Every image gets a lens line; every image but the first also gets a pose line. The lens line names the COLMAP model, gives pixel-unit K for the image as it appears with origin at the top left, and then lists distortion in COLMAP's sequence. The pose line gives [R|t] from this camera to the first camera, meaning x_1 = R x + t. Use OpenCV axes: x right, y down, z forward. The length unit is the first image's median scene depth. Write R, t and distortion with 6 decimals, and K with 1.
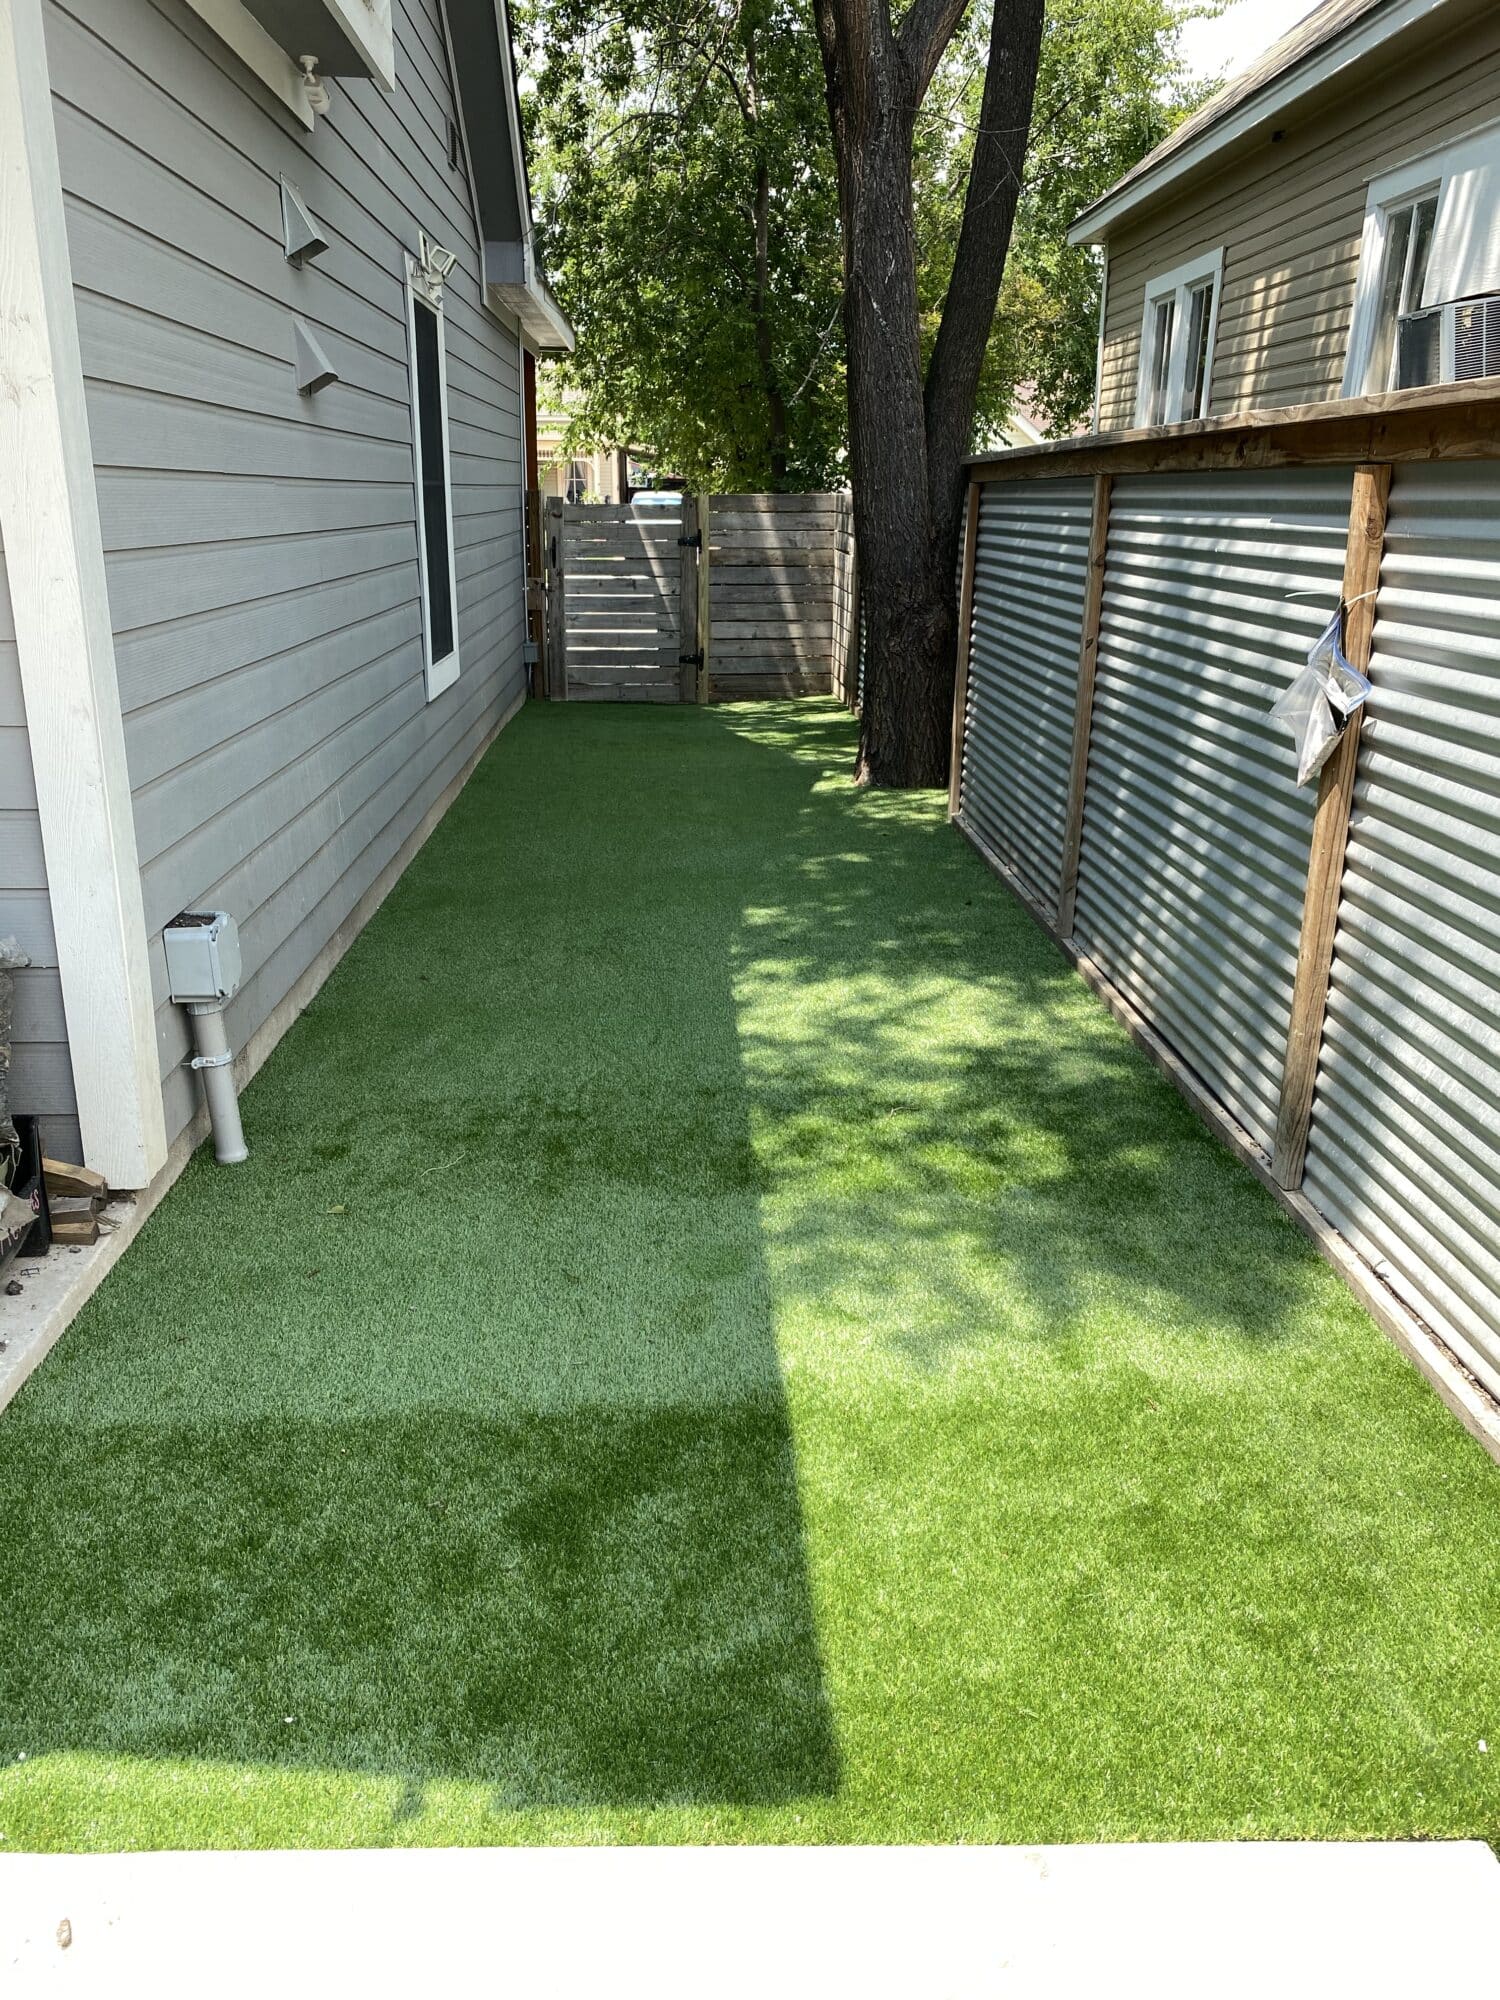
lens RADIAL K [[1533.5, 0, 747.7], [0, 1533.5, 1002.7], [0, 0, 1]] dist [-0.000872, 0.019600]
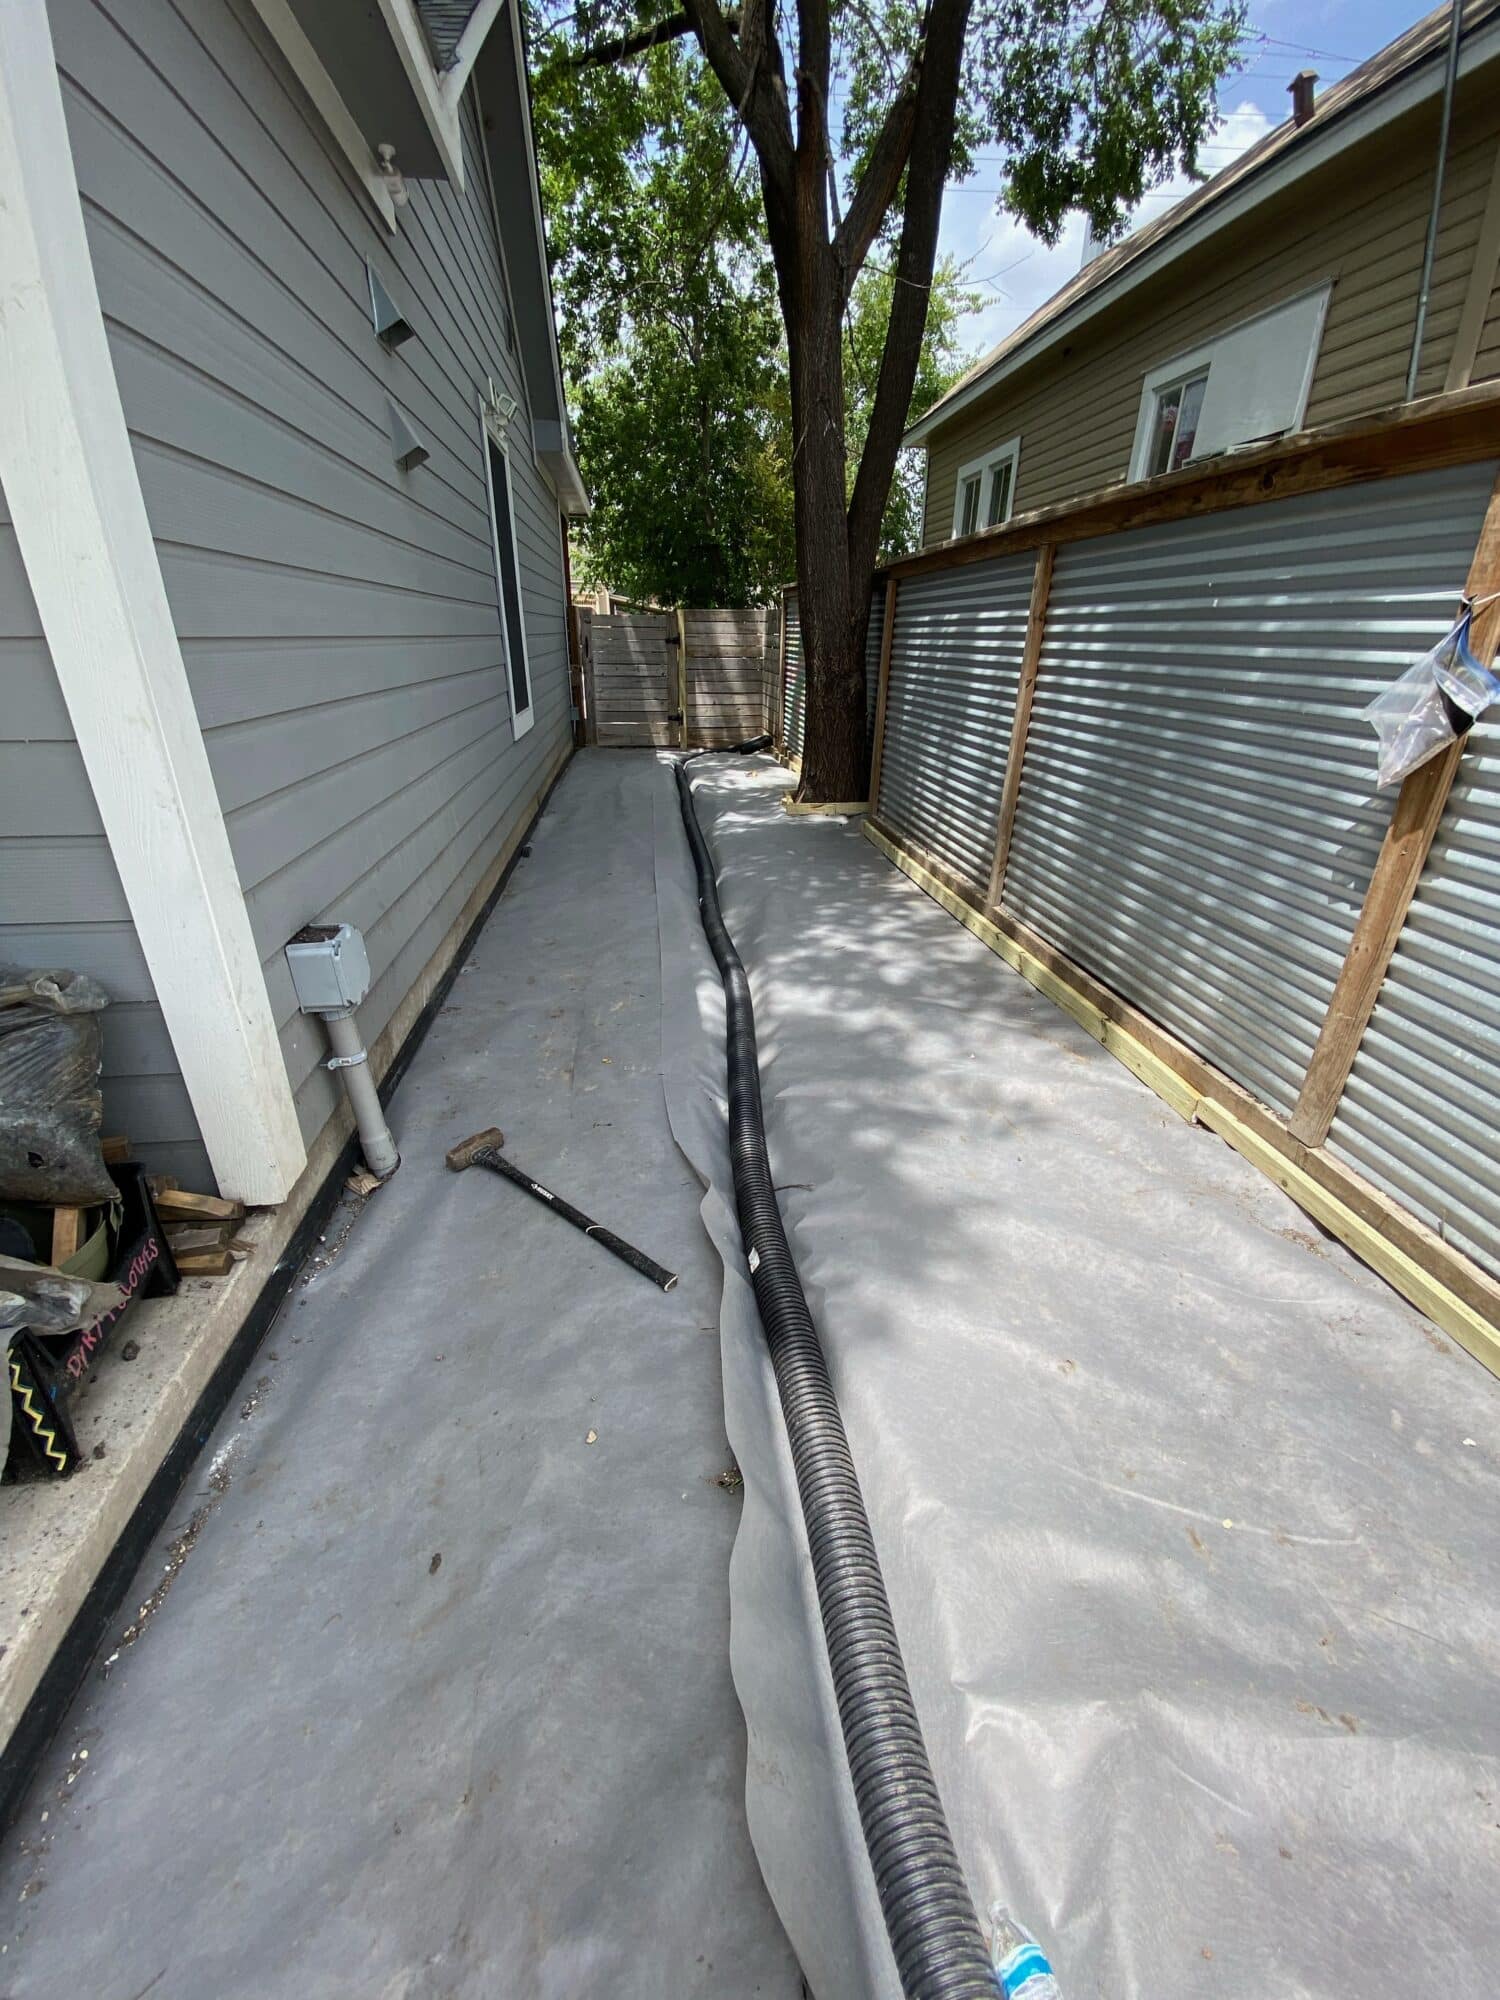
lens RADIAL K [[815.7, 0, 747.0], [0, 815.7, 1002.5], [0, 0, 1]] dist [0.000354, -0.000660]
pose [[0.997043, -0.032789, 0.069493, -0.082786], [0.025371, 0.994143, 0.105056, -0.045886], [-0.072531, -0.102983, 0.992035, 0.323077]]
